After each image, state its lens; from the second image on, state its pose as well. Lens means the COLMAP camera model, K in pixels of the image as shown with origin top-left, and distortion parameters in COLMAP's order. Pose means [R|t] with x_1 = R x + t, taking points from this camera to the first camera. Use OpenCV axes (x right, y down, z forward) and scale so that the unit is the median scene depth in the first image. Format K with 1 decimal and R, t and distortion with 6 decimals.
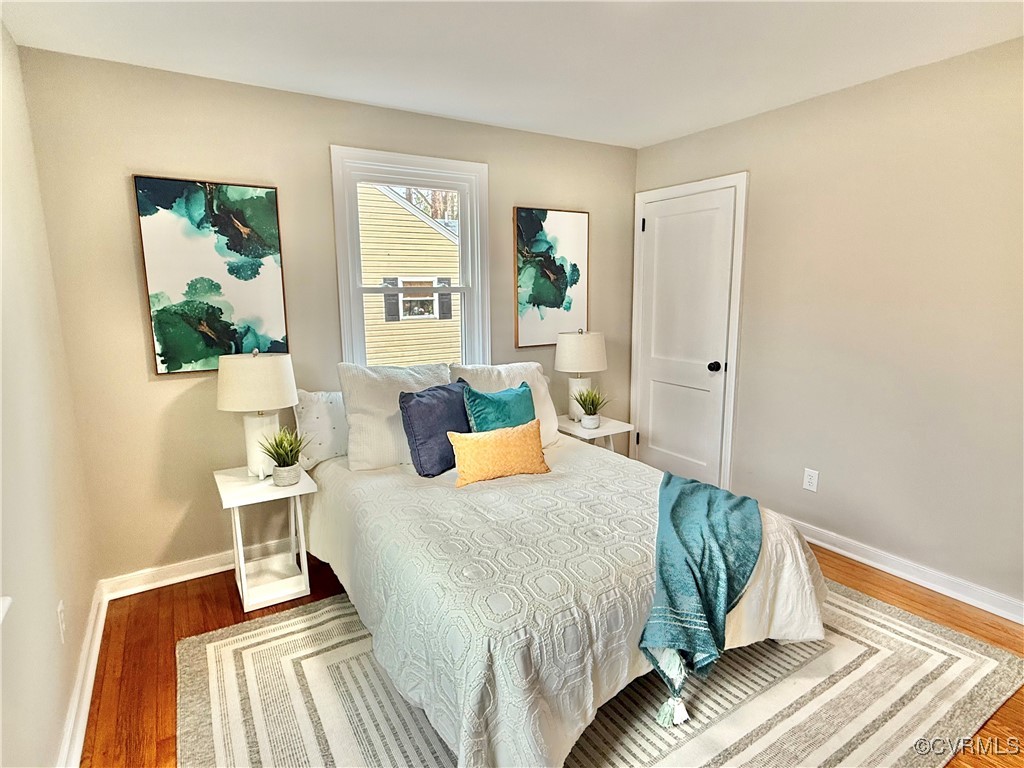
lens RADIAL K [[546.5, 0, 512.6], [0, 546.5, 377.3], [0, 0, 1]] dist [-0.019903, 0.000092]
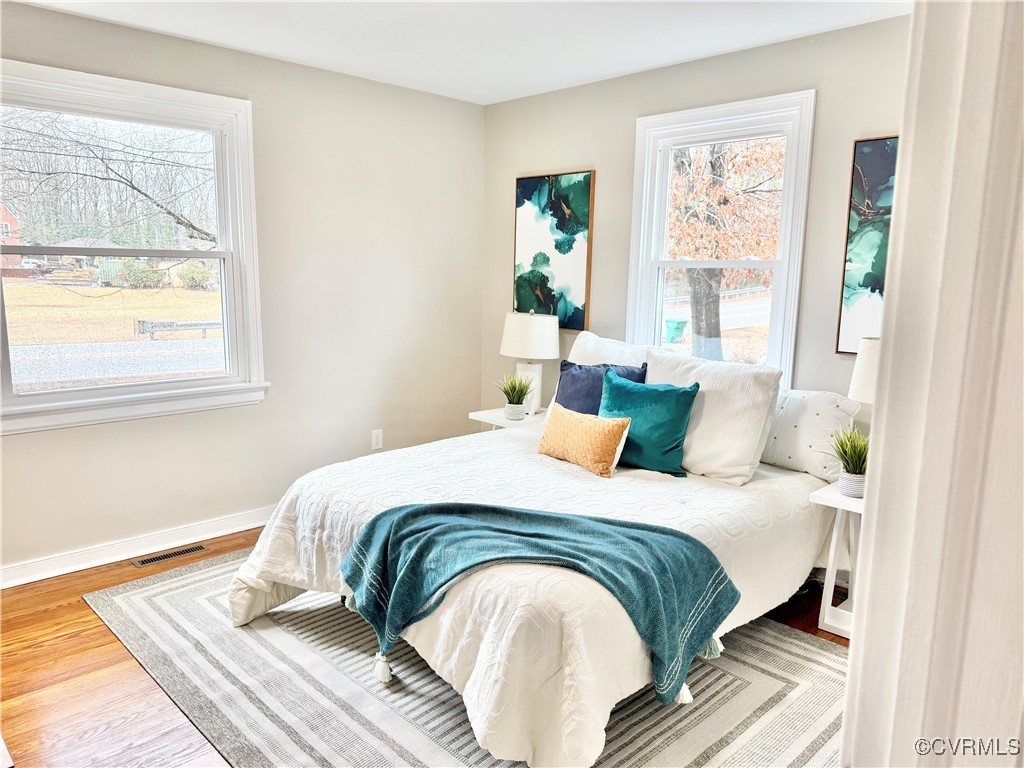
lens RADIAL K [[718.8, 0, 512.2], [0, 718.8, 390.1], [0, 0, 1]] dist [0.001489, -0.002649]
pose [[0.219013, 0.169151, -0.960948, 1.054269], [-0.171816, 0.976155, 0.132669, -0.078531], [0.960475, 0.136050, 0.242854, 0.558299]]
